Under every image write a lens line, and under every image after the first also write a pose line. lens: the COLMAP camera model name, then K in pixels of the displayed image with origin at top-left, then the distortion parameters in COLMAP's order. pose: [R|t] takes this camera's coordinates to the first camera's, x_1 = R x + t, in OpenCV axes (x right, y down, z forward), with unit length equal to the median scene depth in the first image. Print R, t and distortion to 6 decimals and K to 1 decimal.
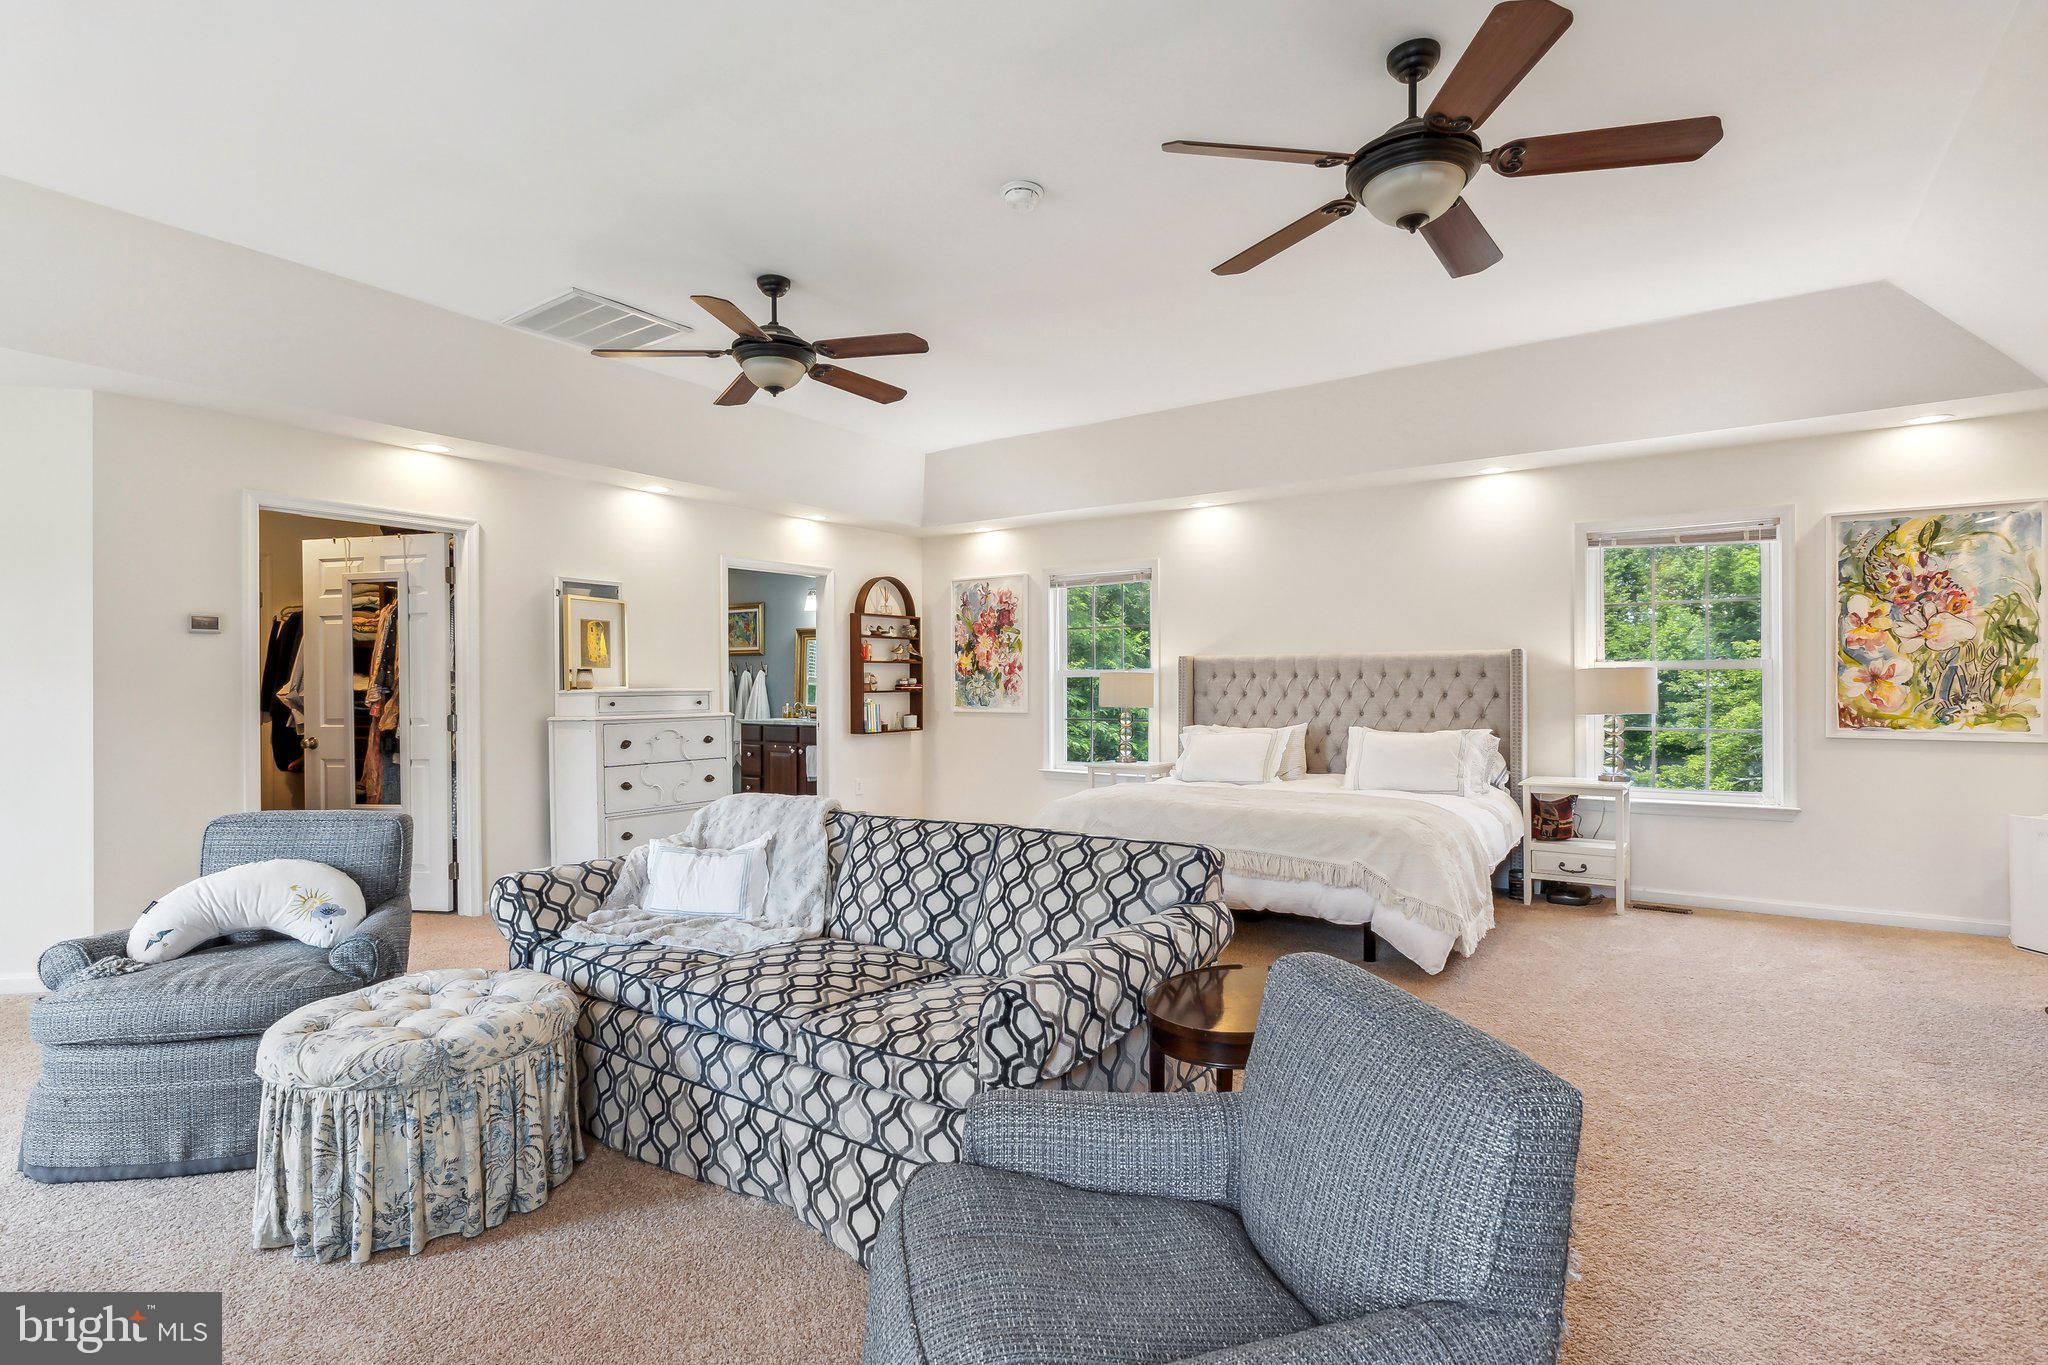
lens RADIAL K [[1018.9, 0, 991.9], [0, 1018.9, 688.5], [0, 0, 1]] dist [0.000840, 0.000140]
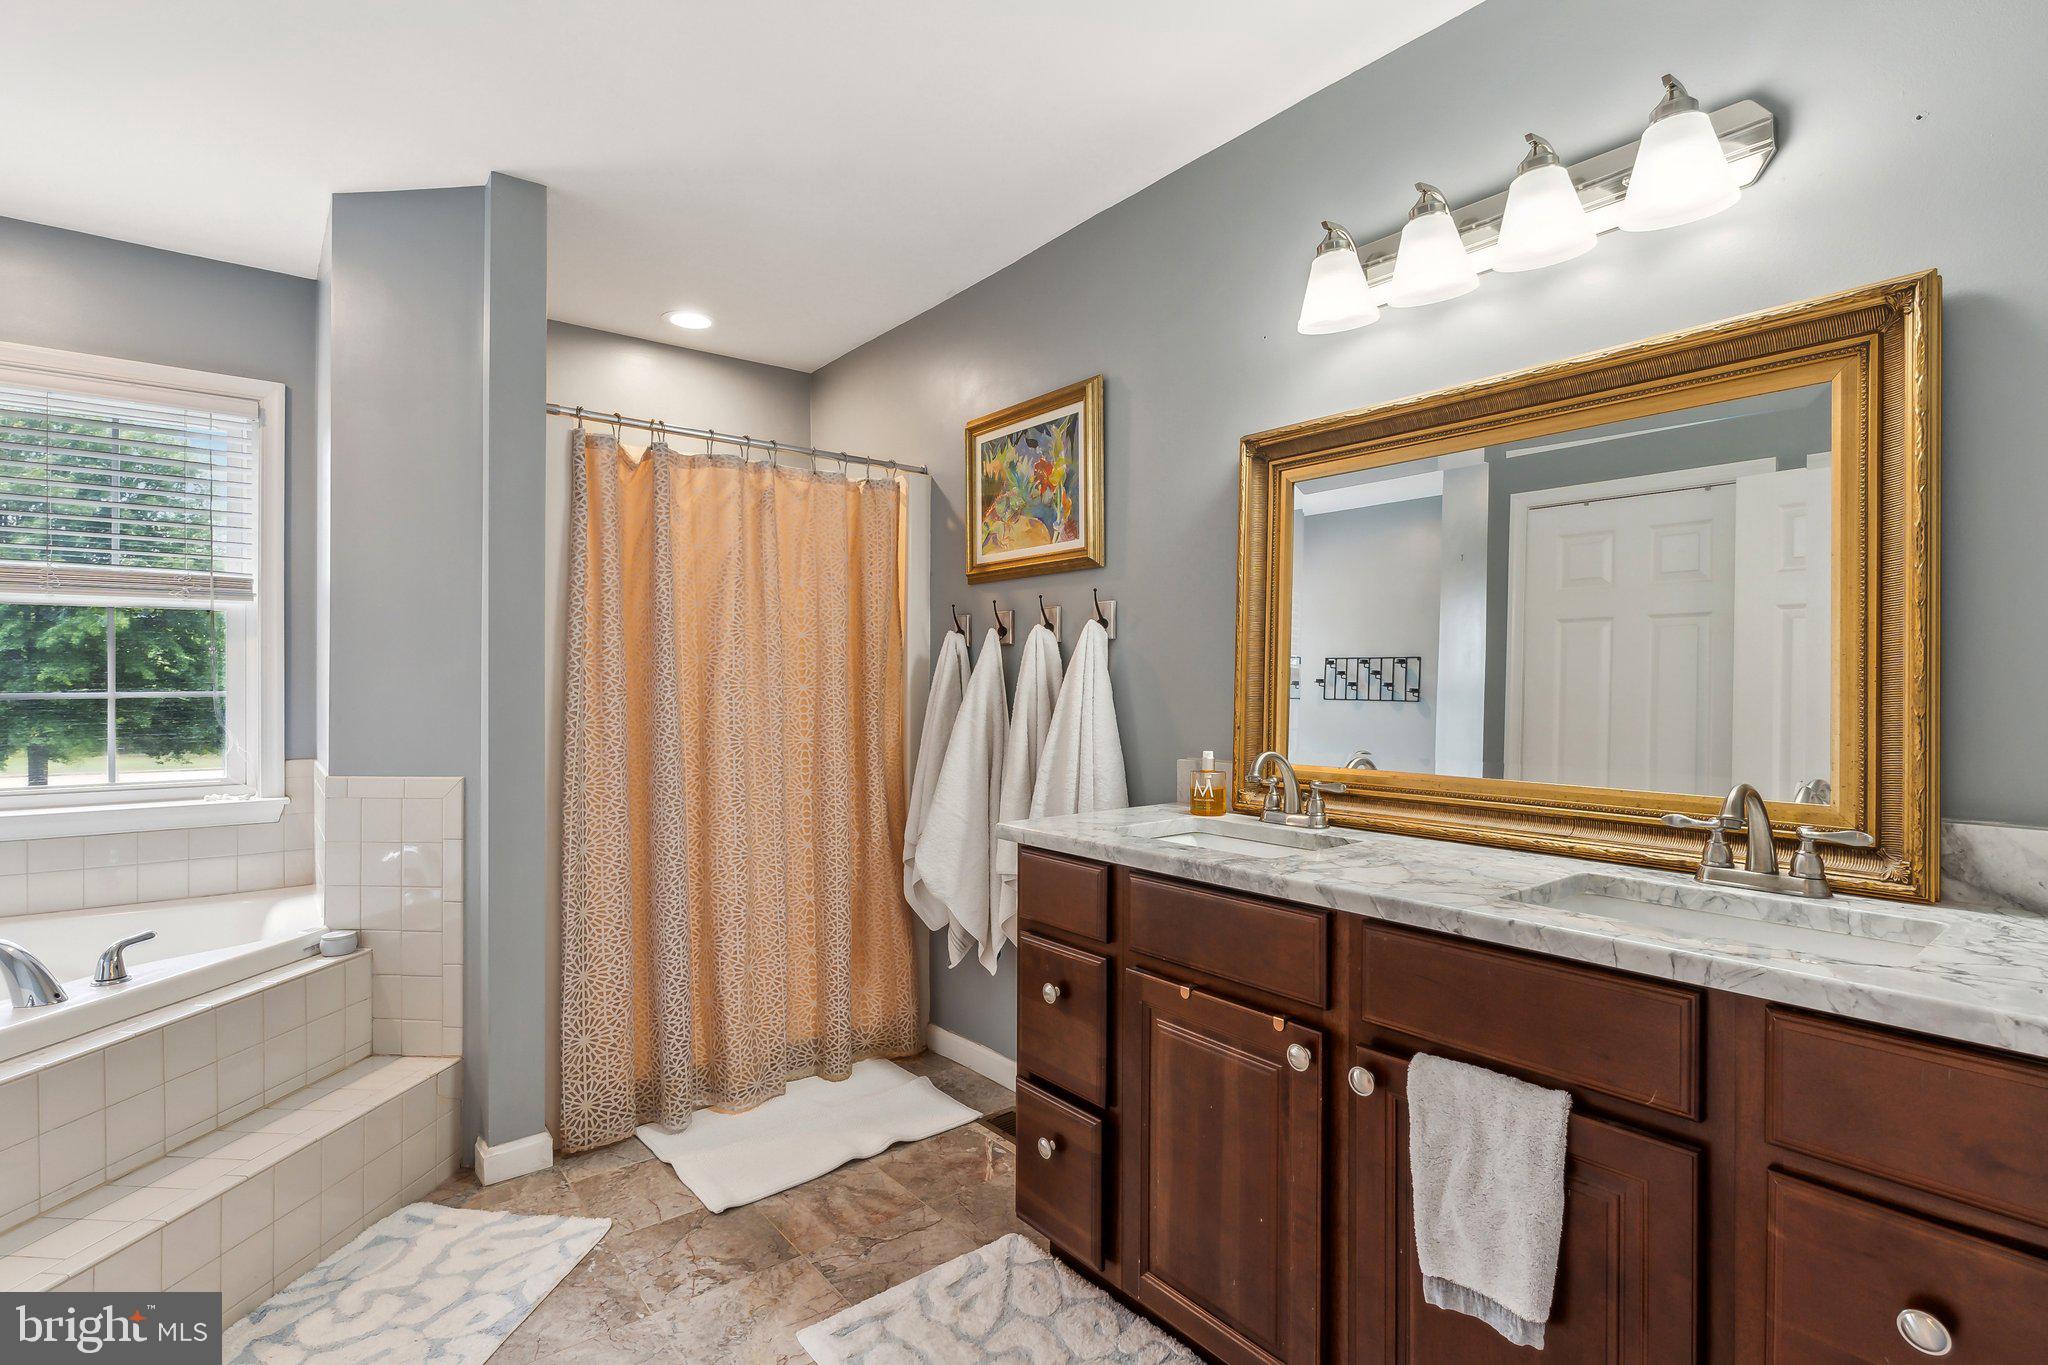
lens RADIAL K [[973.8, 0, 1024.0], [0, 973.8, 682.5], [0, 0, 1]] dist [-0.002883, 0.000504]
pose [[0.966904, 0.002016, -0.255133, -0.262983], [-0.002014, 0.999998, 0.000272, -0.002585], [0.255133, 0.000251, 0.966906, 1.097162]]
